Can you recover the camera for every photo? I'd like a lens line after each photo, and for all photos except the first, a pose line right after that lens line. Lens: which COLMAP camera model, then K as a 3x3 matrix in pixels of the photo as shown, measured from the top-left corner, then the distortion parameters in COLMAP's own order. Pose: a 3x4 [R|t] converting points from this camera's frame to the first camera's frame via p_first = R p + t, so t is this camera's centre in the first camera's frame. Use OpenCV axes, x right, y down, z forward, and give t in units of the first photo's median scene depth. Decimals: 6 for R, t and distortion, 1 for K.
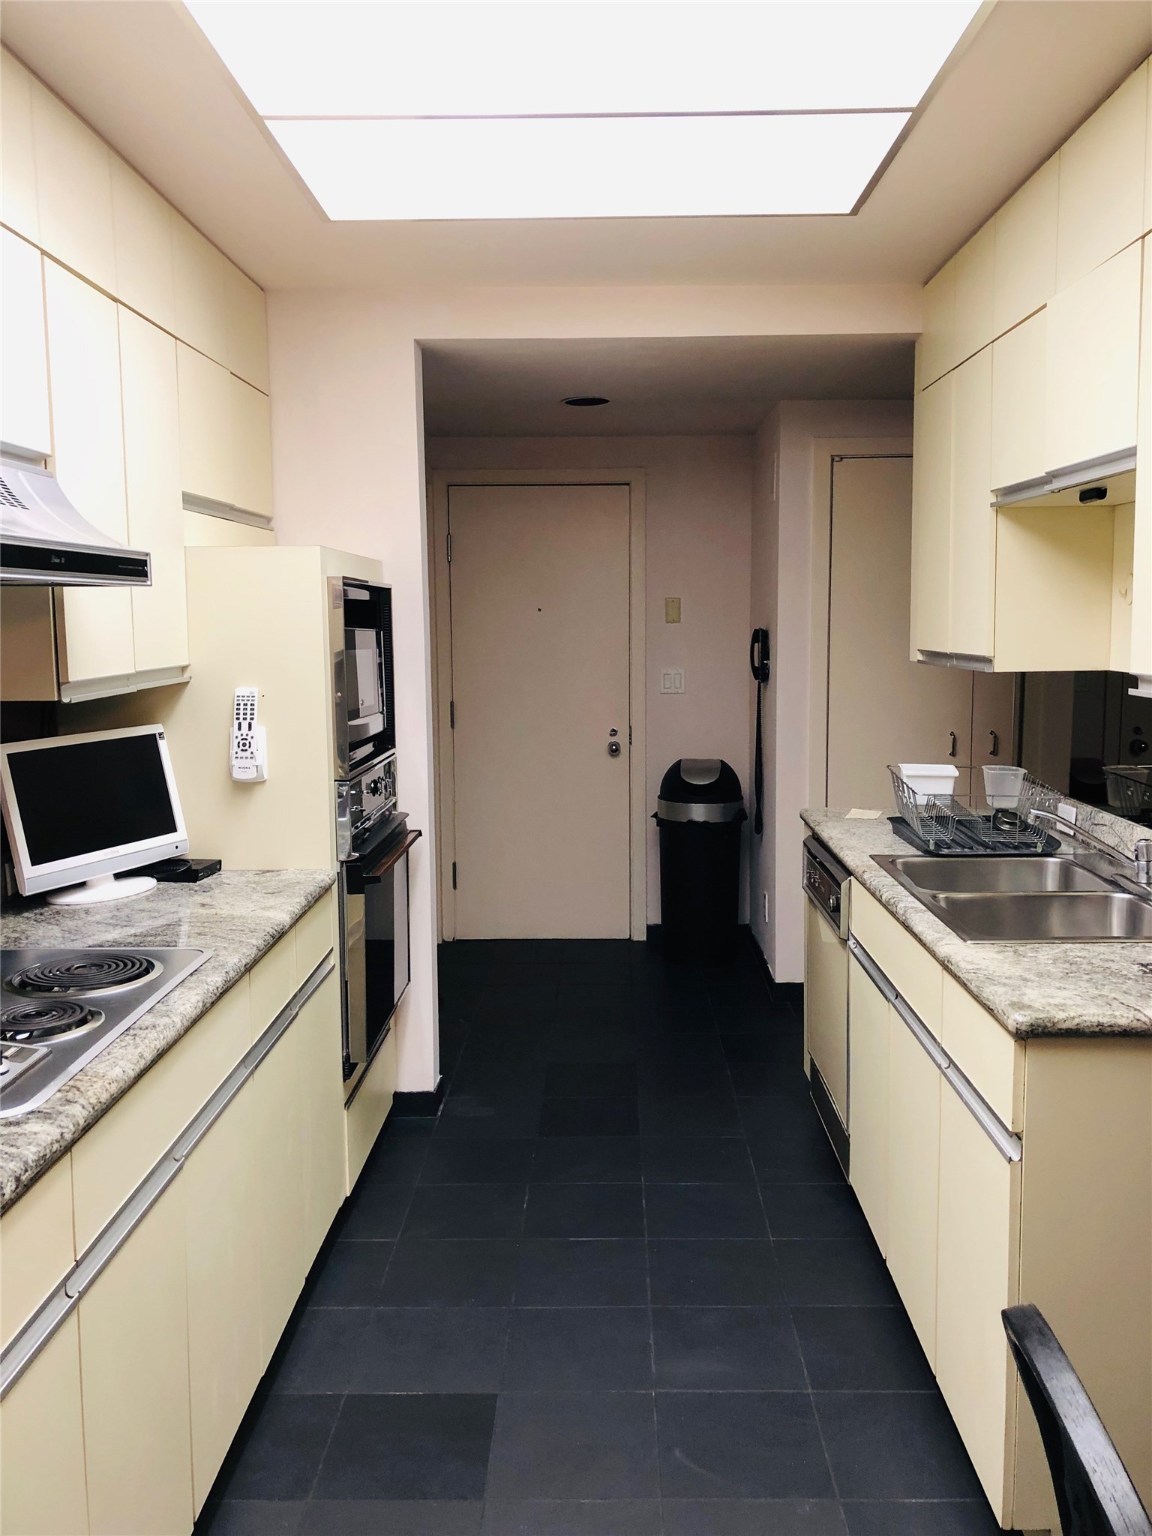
lens RADIAL K [[1261.8, 0, 583.7], [0, 1261.8, 761.9], [0, 0, 1]] dist [0.029146, -0.043877]
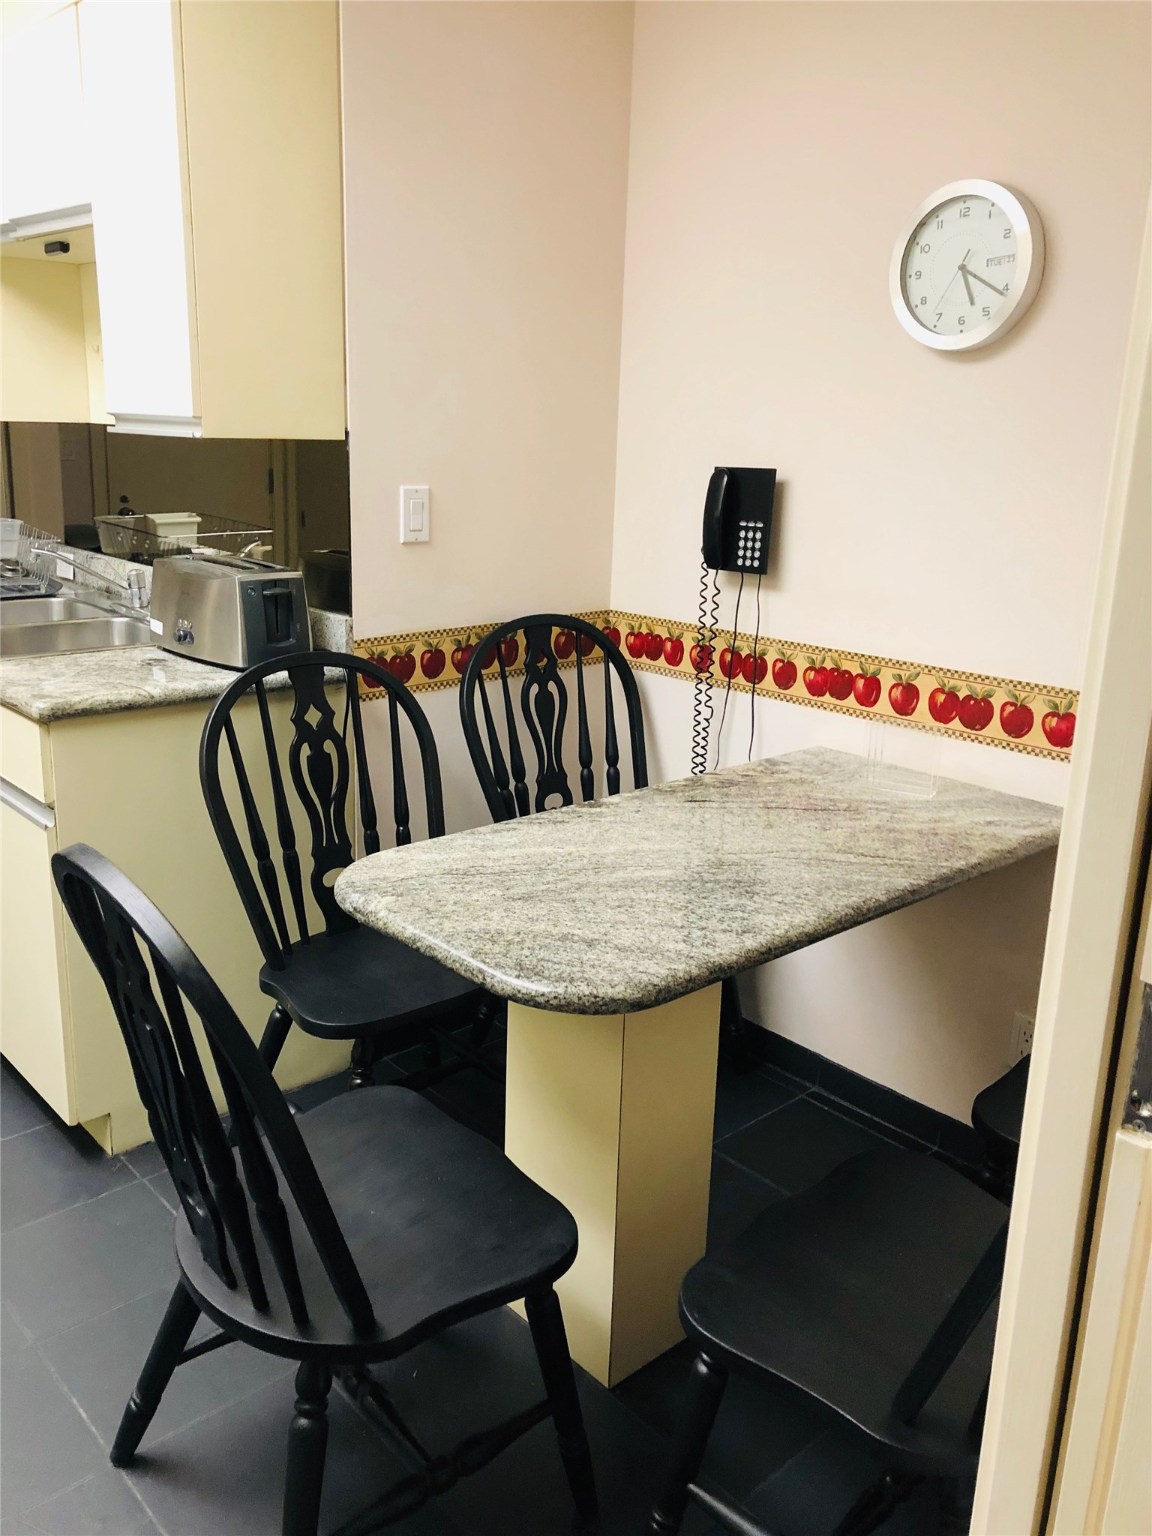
lens RADIAL K [[1261.8, 0, 583.7], [0, 1261.8, 761.9], [0, 0, 1]] dist [0.029146, -0.043877]
pose [[0.730539, -0.143560, 0.667610, -0.051729], [0.034512, 0.984165, 0.173865, 0.046641], [-0.681998, -0.103975, 0.723925, -0.127569]]
